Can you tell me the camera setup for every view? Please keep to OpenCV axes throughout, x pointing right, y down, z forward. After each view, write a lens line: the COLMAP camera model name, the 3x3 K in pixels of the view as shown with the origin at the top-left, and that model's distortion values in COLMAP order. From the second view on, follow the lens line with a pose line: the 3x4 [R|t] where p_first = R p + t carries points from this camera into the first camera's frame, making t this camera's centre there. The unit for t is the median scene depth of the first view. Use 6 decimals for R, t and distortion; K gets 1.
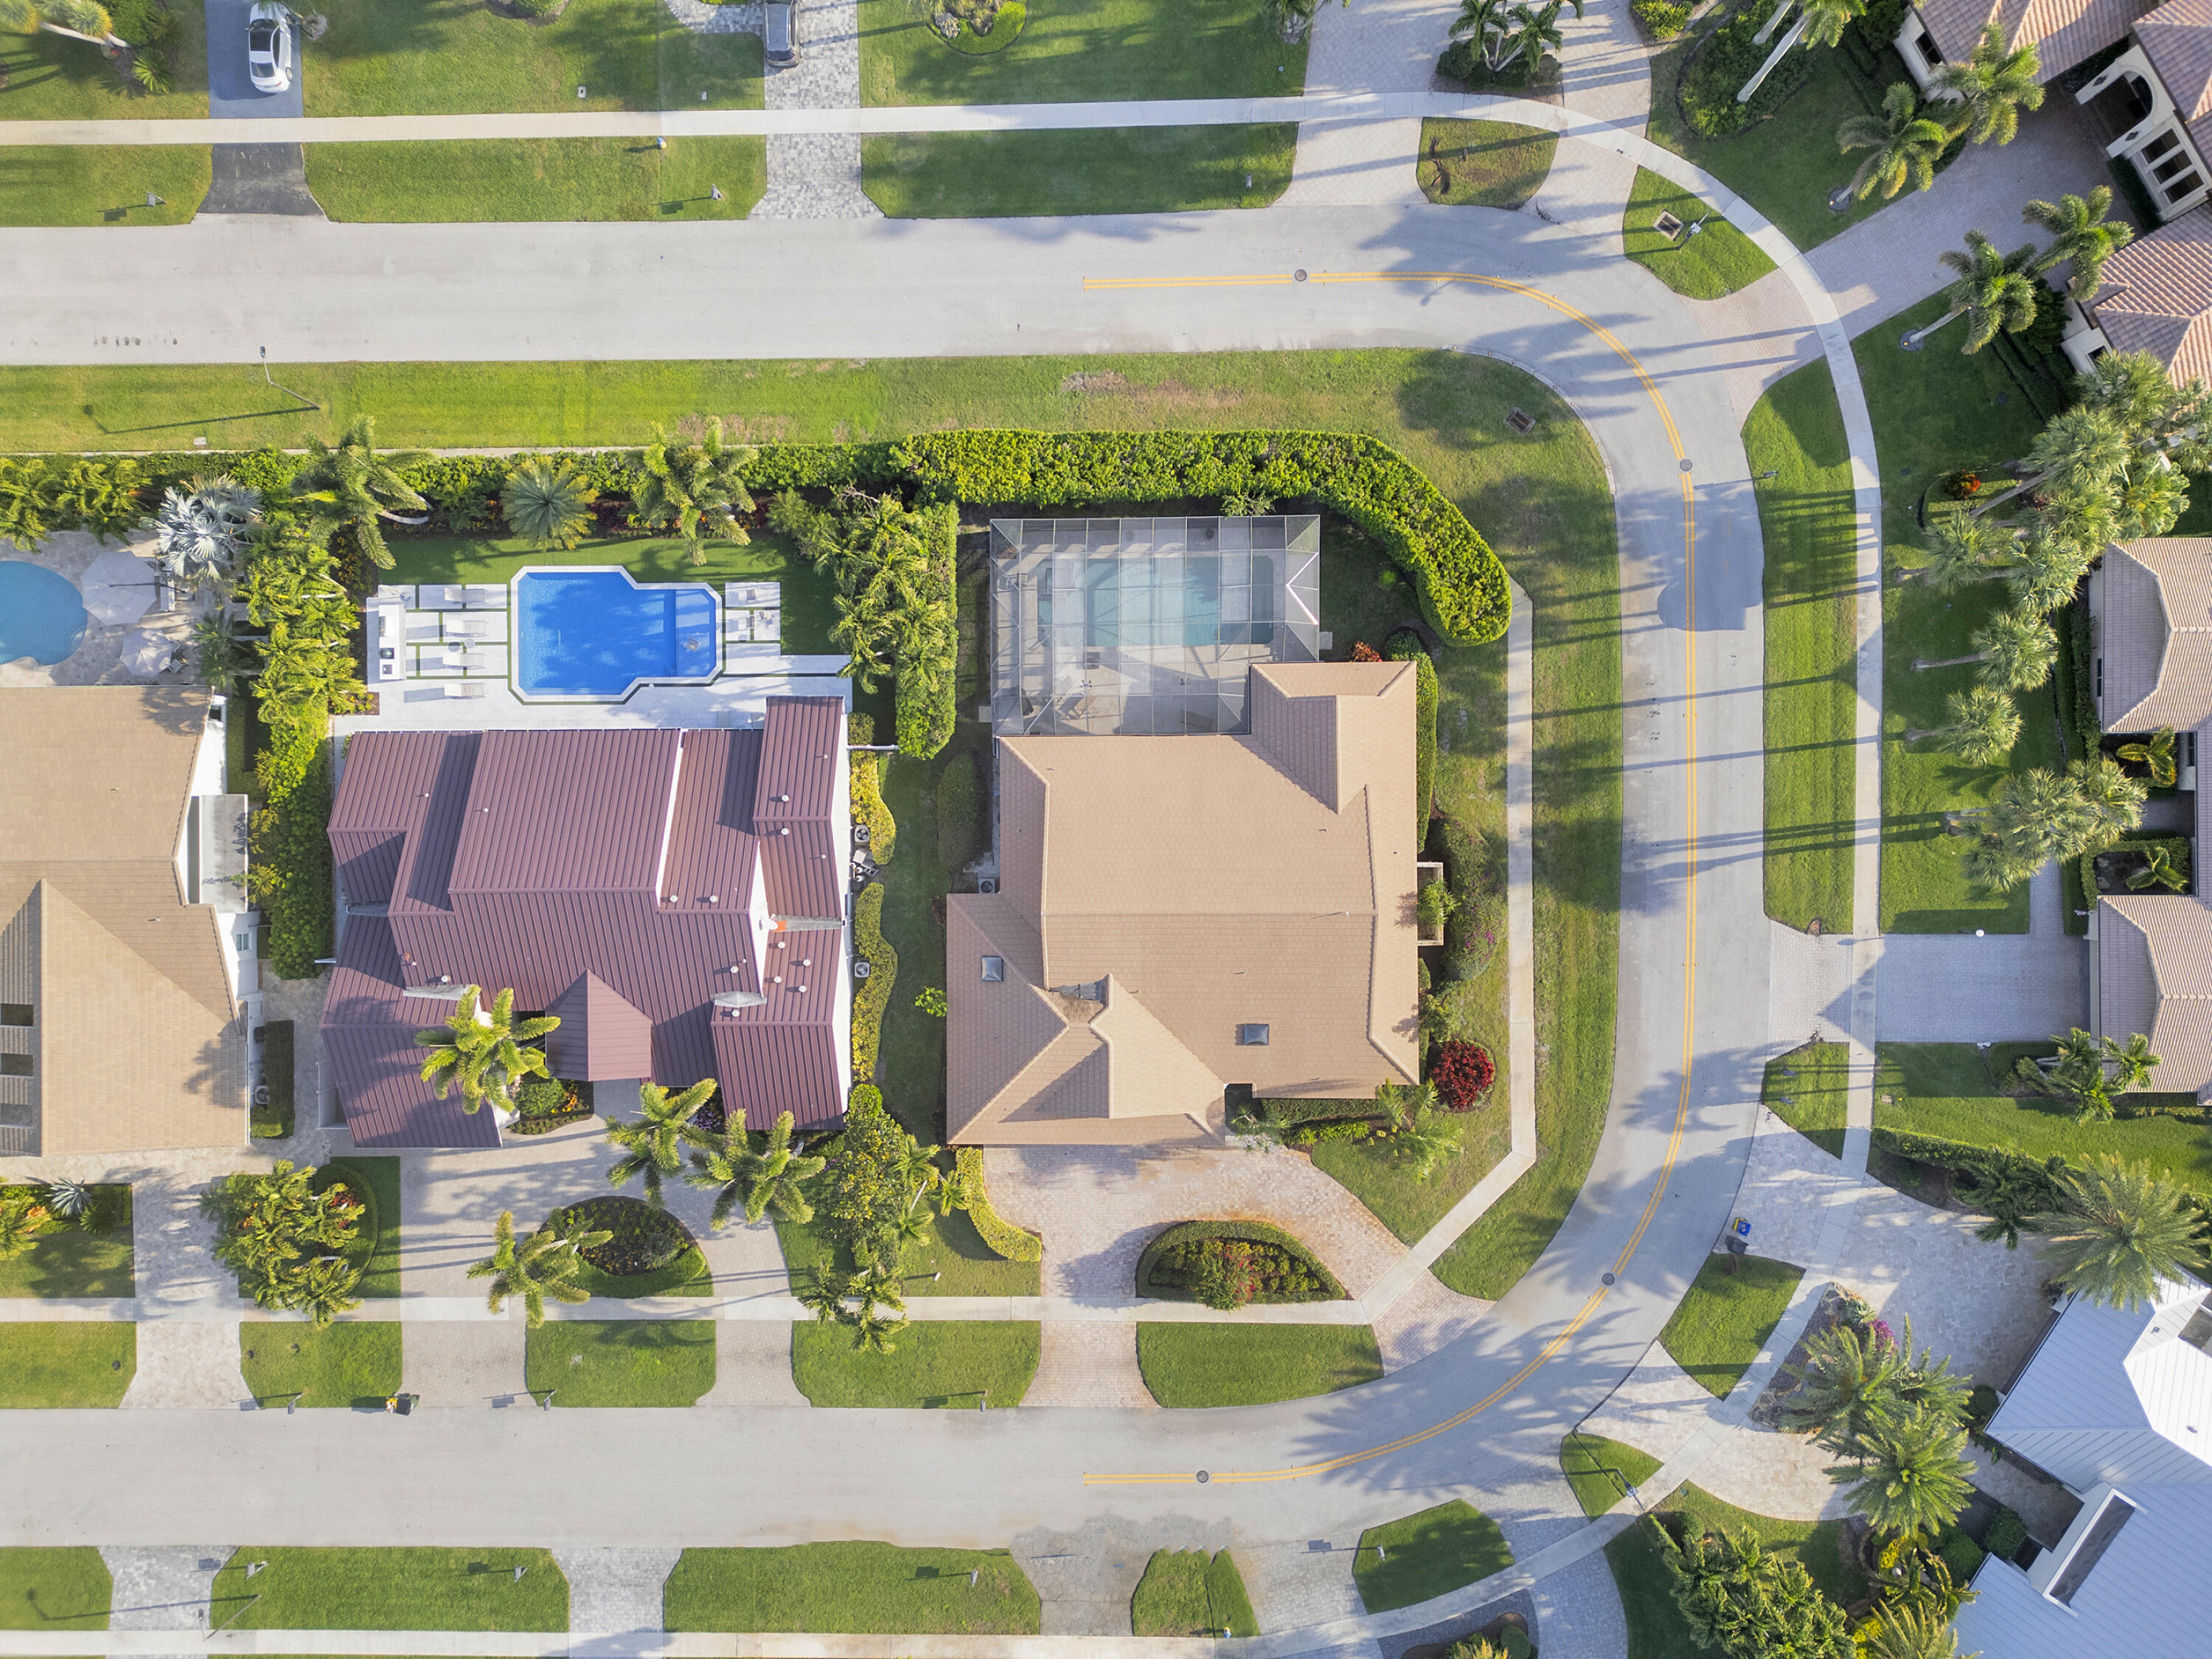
lens RADIAL K [[1523.2, 0, 1102.9], [0, 1523.2, 868.1], [0, 0, 1]] dist [0.055914, -0.050201]
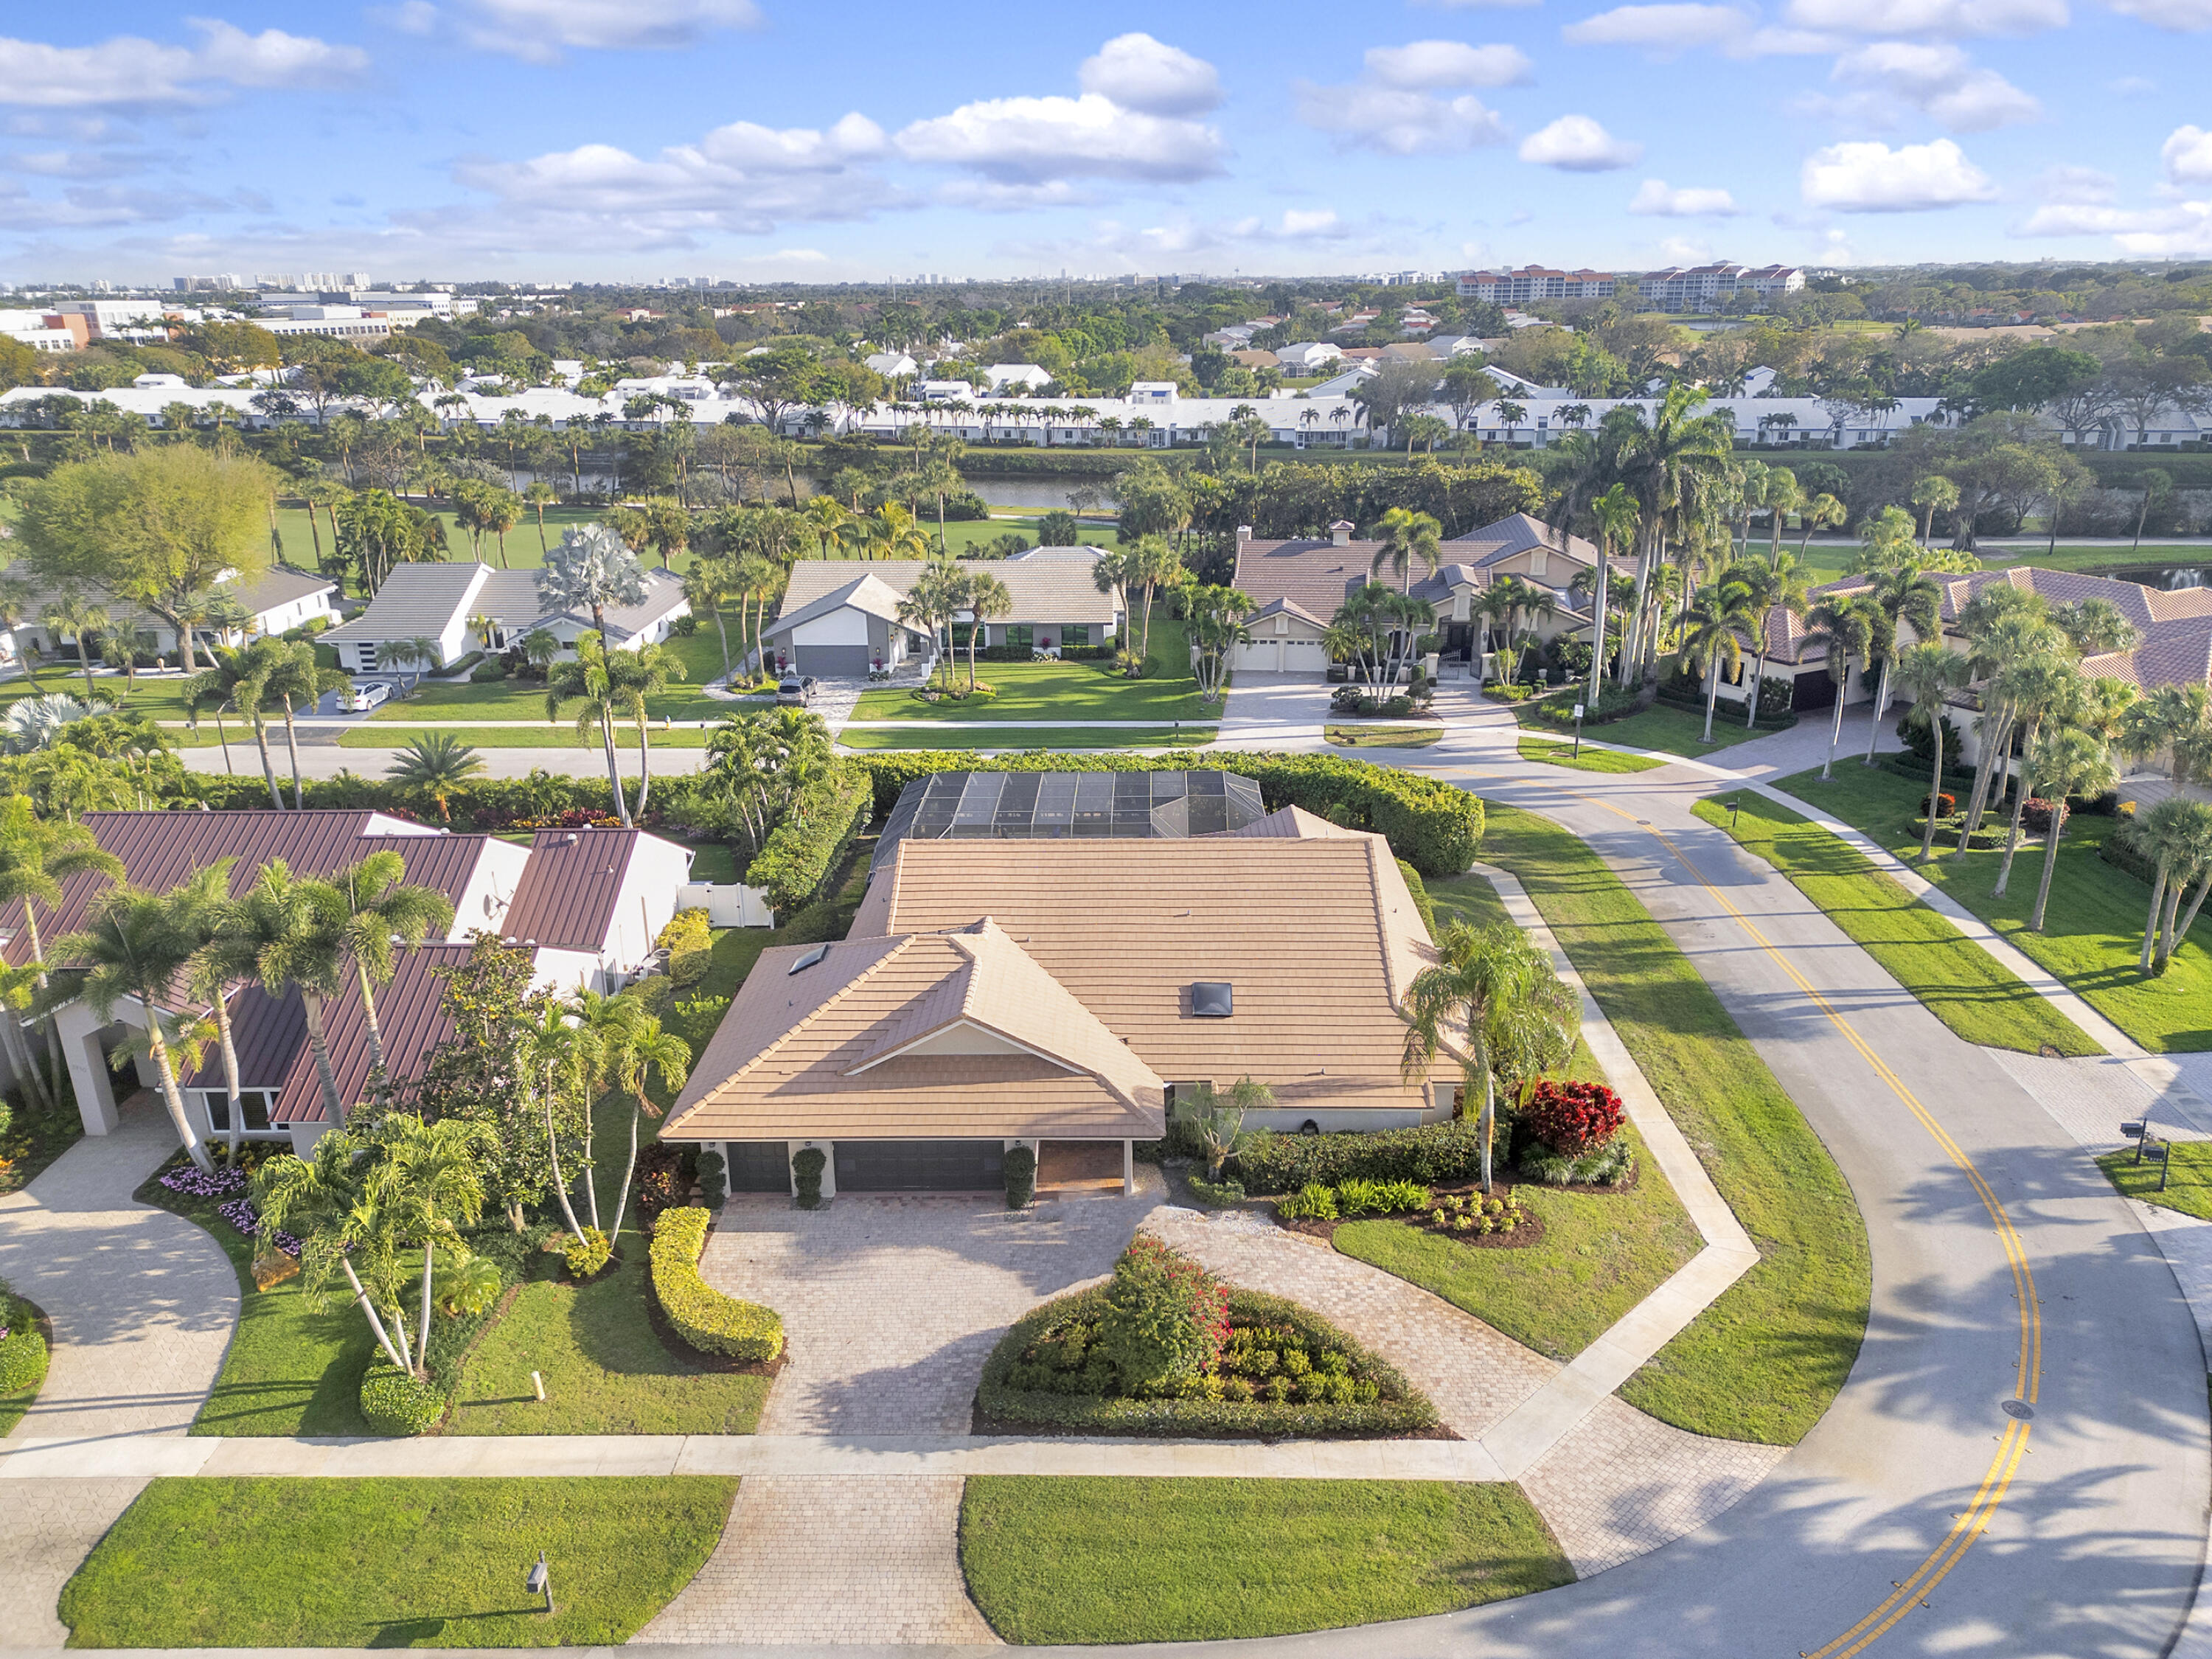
lens RADIAL K [[1523.2, 0, 1102.9], [0, 1523.2, 868.1], [0, 0, 1]] dist [0.055914, -0.050201]
pose [[0.999012, 0.042704, -0.012276, 0.058228], [-0.026656, 0.354944, -0.934508, 0.640382], [-0.035550, 0.933912, 0.355731, 0.696214]]
